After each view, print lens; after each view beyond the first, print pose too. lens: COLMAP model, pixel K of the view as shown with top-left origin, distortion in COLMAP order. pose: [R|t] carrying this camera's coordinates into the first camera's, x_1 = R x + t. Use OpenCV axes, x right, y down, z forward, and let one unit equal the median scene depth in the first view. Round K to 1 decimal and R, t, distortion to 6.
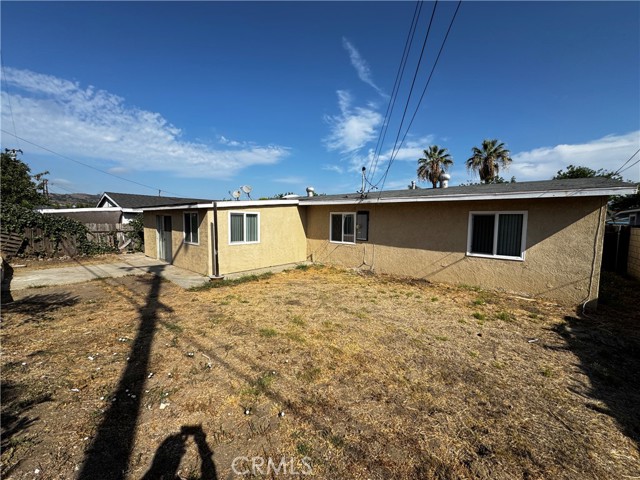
lens RADIAL K [[256.9, 0, 323.6], [0, 256.9, 237.4], [0, 0, 1]] dist [0.001818, -0.000370]
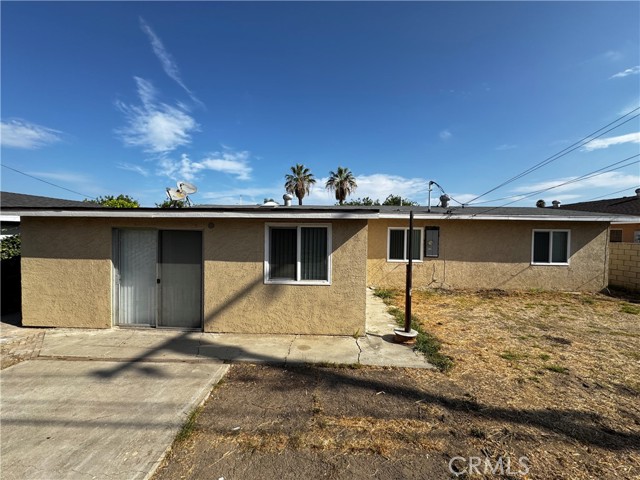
lens RADIAL K [[256.9, 0, 323.6], [0, 256.9, 237.4], [0, 0, 1]] dist [0.001818, -0.000370]
pose [[0.780465, -0.012923, 0.625066, -0.769623], [0.042426, 0.998576, -0.032330, -0.048724], [-0.623758, 0.051751, 0.779902, 0.508417]]
